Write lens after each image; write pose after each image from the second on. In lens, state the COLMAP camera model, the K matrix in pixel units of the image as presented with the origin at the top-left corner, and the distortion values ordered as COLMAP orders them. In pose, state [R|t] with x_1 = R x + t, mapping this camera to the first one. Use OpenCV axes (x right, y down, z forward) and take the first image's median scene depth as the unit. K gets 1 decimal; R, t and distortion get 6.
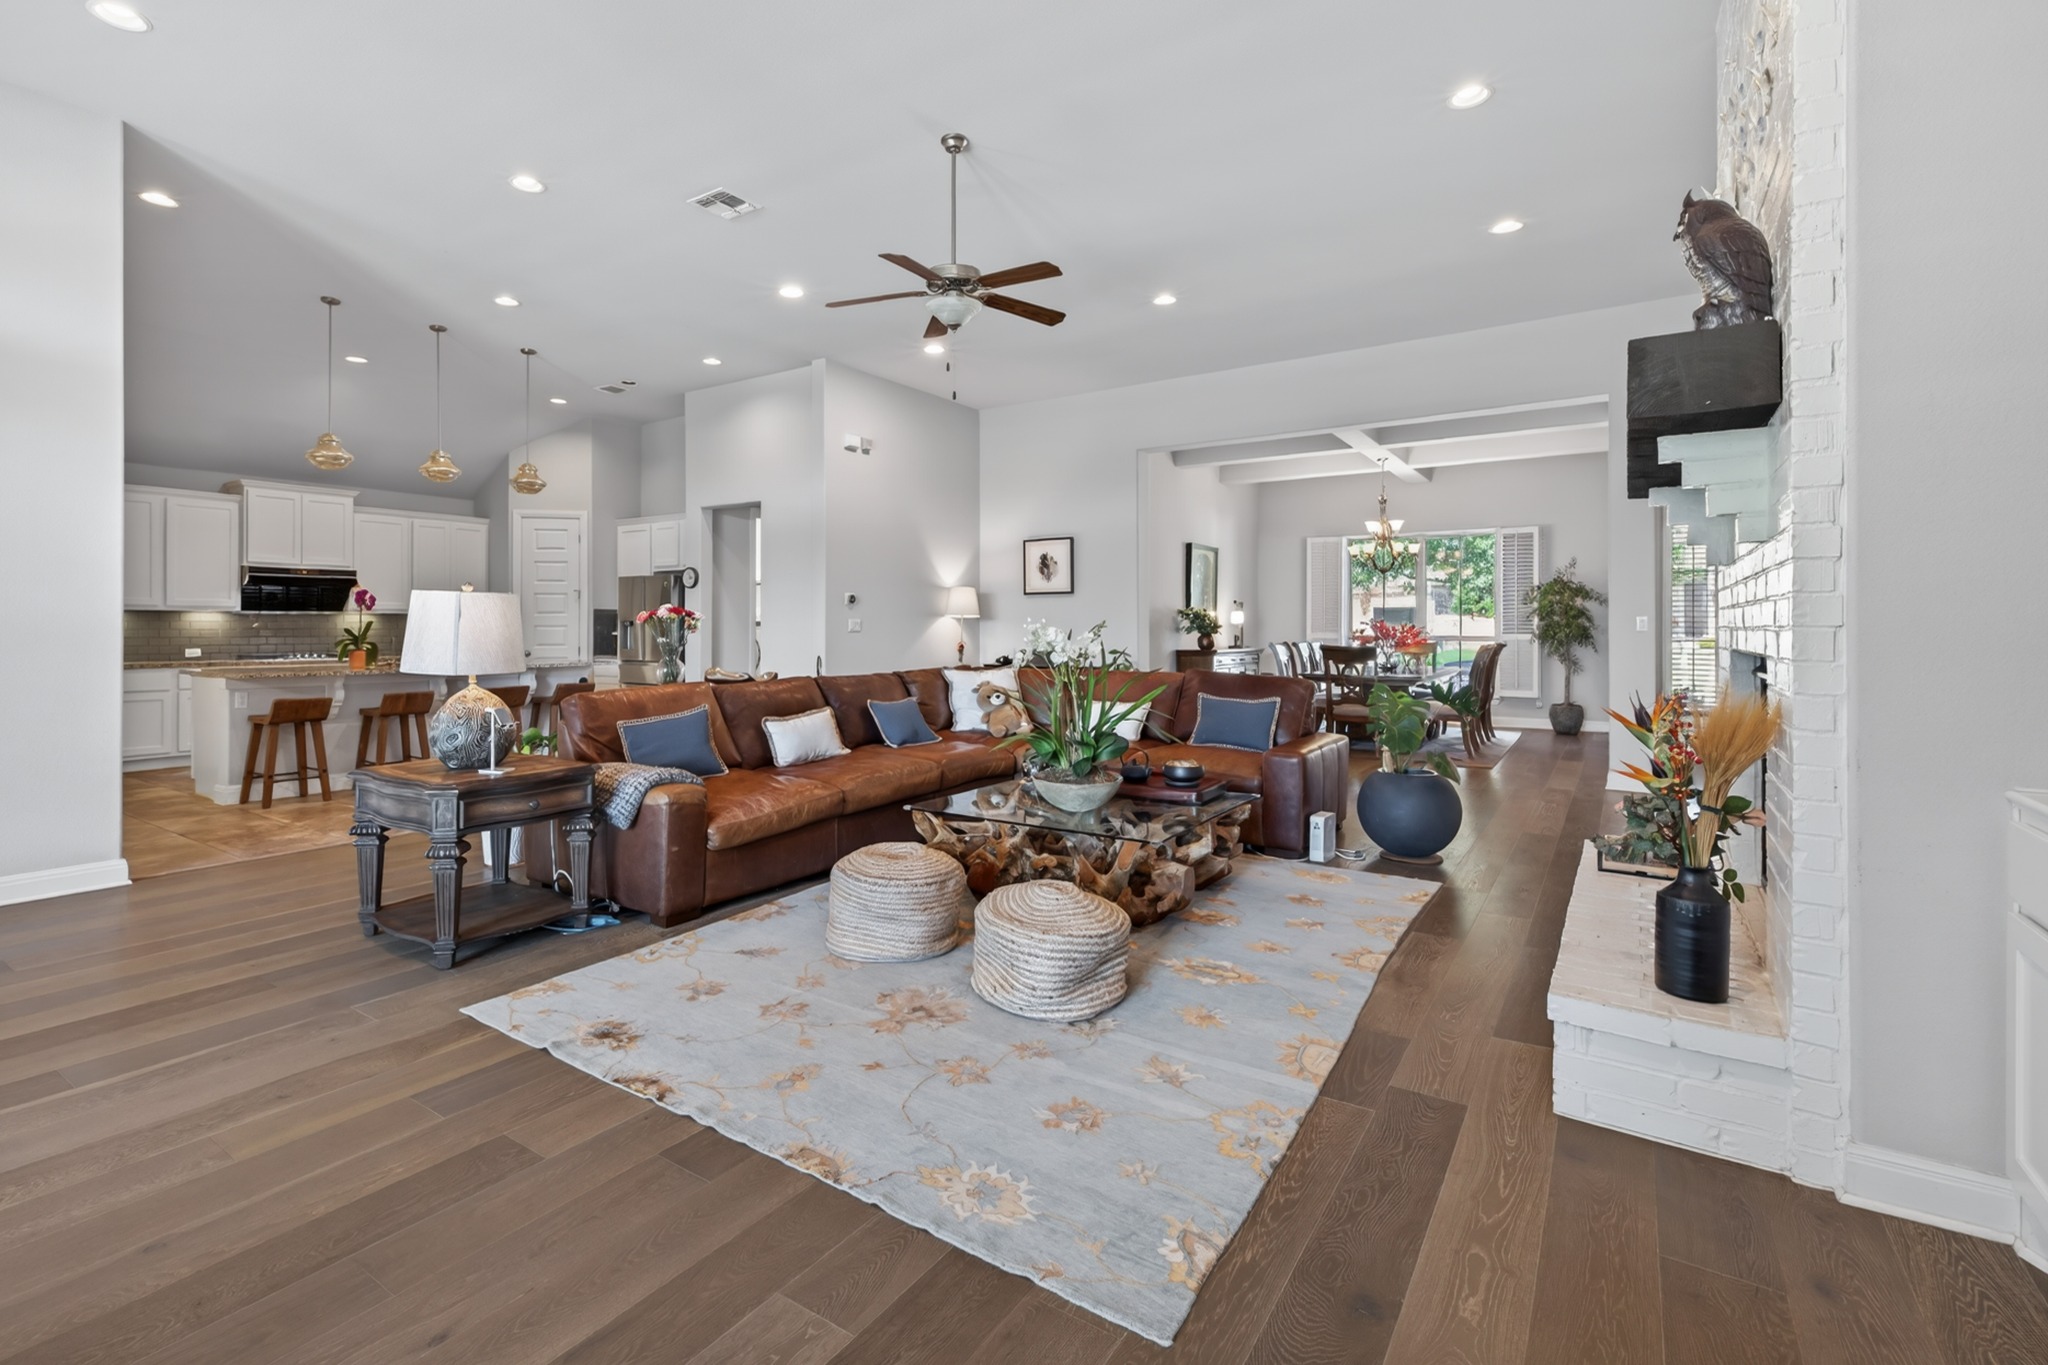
lens RADIAL K [[924.7, 0, 958.9], [0, 924.7, 628.2], [0, 0, 1]] dist [0.000645, -0.000281]
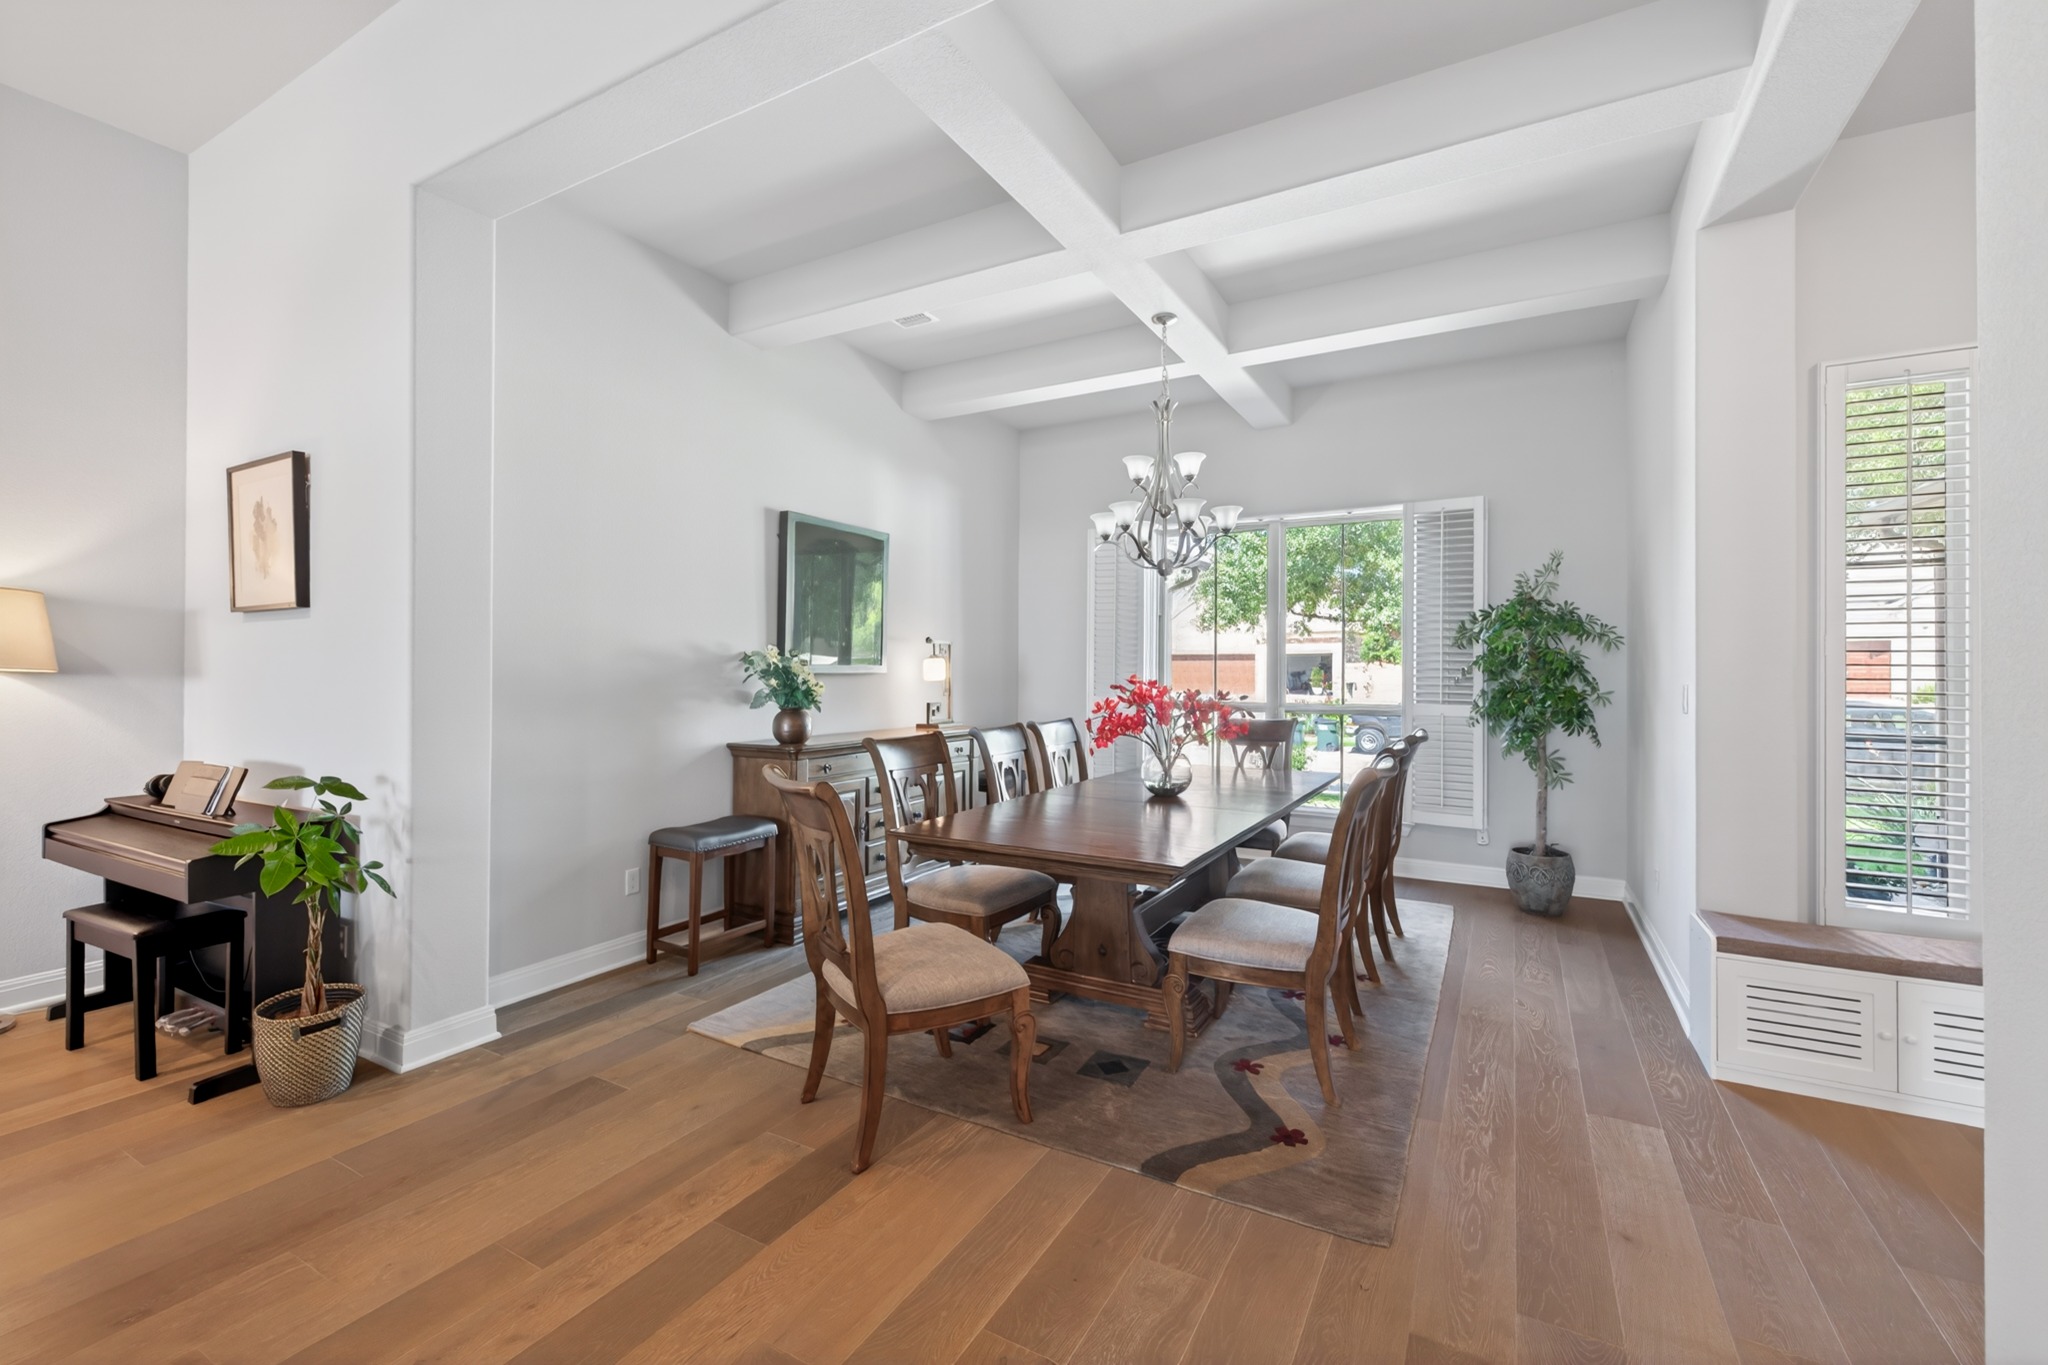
lens RADIAL K [[857.3, 0, 1018.8], [0, 857.3, 661.7], [0, 0, 1]] dist [0.005422, -0.001108]
pose [[0.994768, 0.005417, 0.102012, 0.332060], [-0.004384, 0.999937, -0.010354, -0.012431], [-0.102061, 0.009853, 0.994729, 0.570577]]
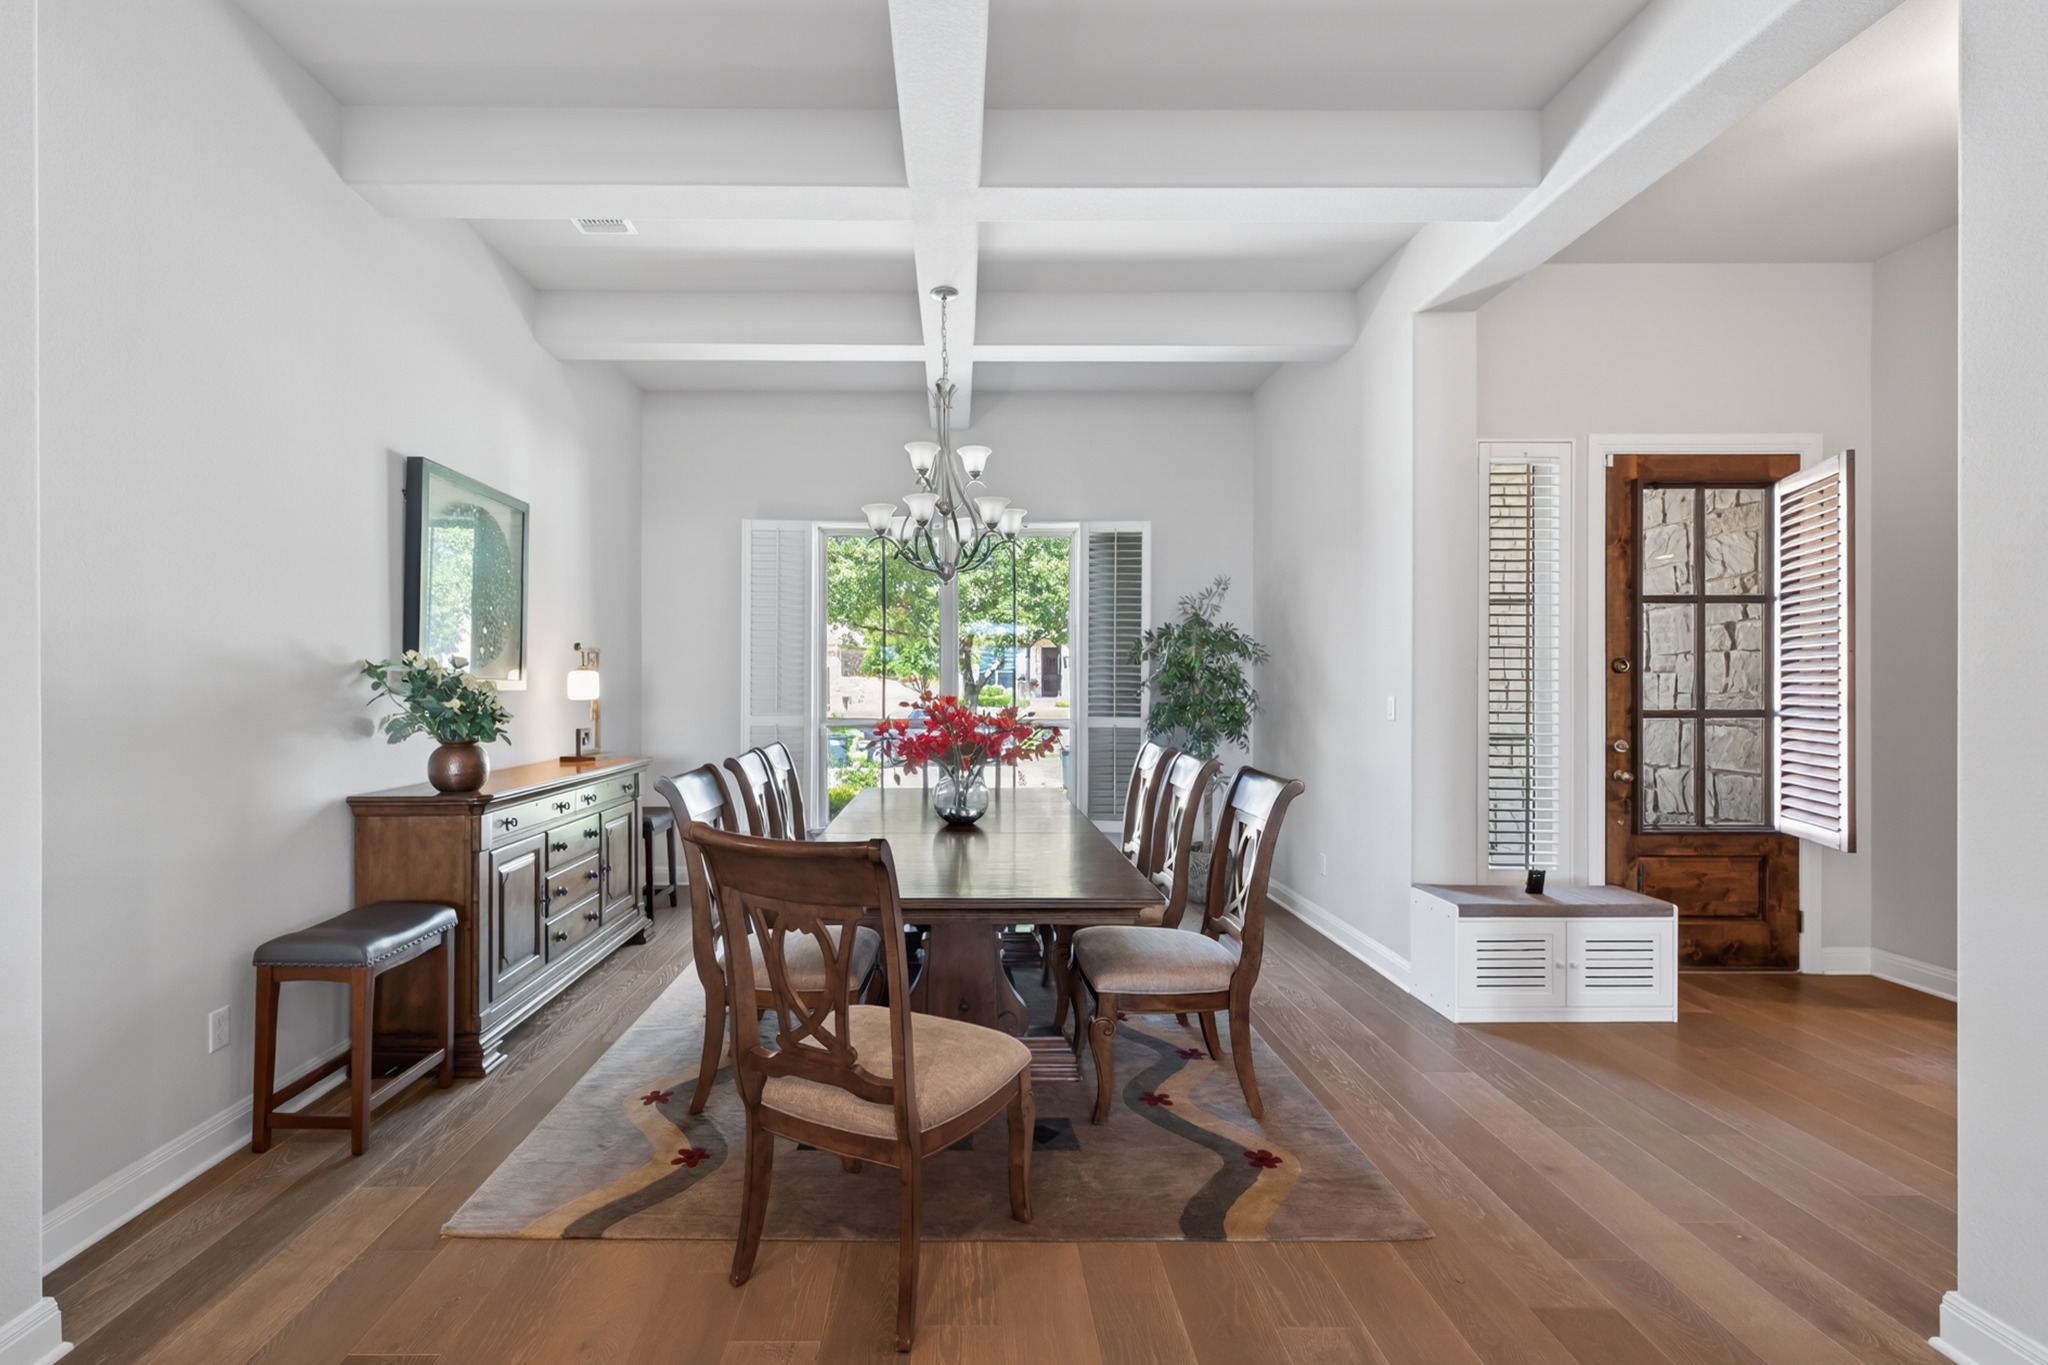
lens RADIAL K [[924.7, 0, 951.1], [0, 924.7, 689.7], [0, 0, 1]] dist [0.000645, -0.000281]
pose [[0.814560, -0.001042, 0.580078, 0.219753], [-0.001540, 0.999991, 0.003958, -0.012668], [-0.580077, -0.004117, 0.814551, 0.642440]]
